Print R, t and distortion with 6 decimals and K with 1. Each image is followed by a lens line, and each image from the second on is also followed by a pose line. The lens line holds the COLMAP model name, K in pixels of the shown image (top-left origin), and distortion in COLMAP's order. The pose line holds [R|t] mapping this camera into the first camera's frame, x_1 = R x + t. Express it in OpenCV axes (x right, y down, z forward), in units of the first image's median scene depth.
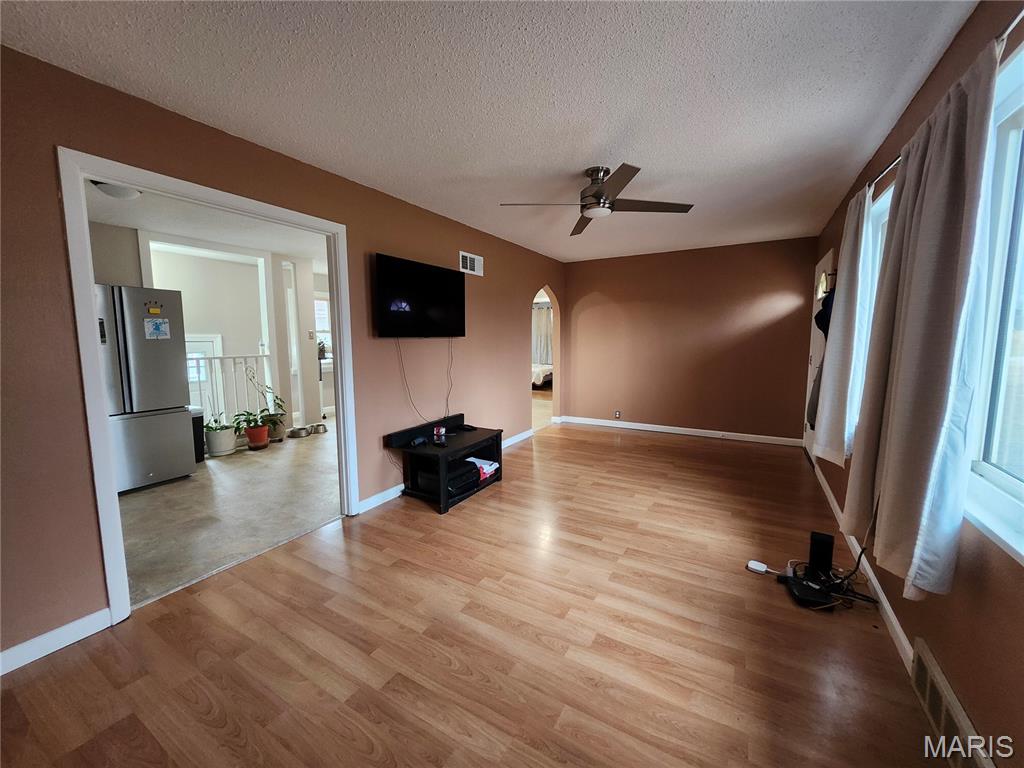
lens RADIAL K [[400.9, 0, 516.0], [0, 400.9, 382.4], [0, 0, 1]] dist [0.001257, -0.000257]
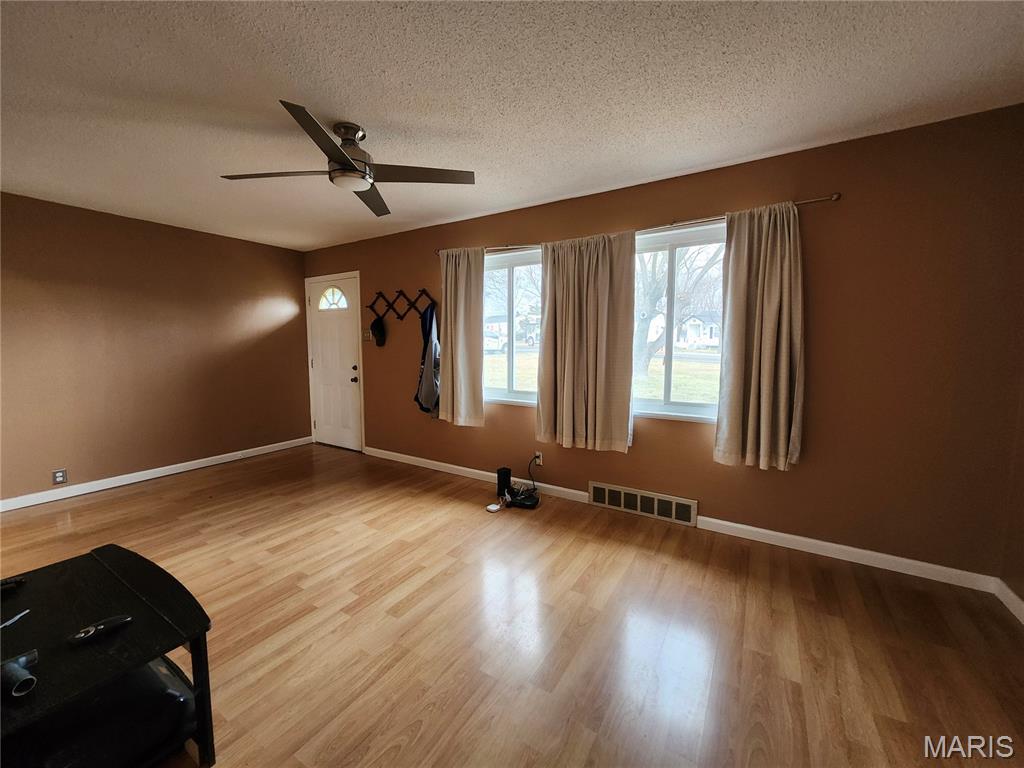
lens RADIAL K [[400.9, 0, 515.5], [0, 400.9, 380.3], [0, 0, 1]] dist [0.001257, -0.000257]
pose [[0.027349, -0.089491, 0.995612, -0.496454], [0.111292, 0.990065, 0.085935, -0.057087], [-0.993411, 0.108453, 0.037037, 0.564766]]
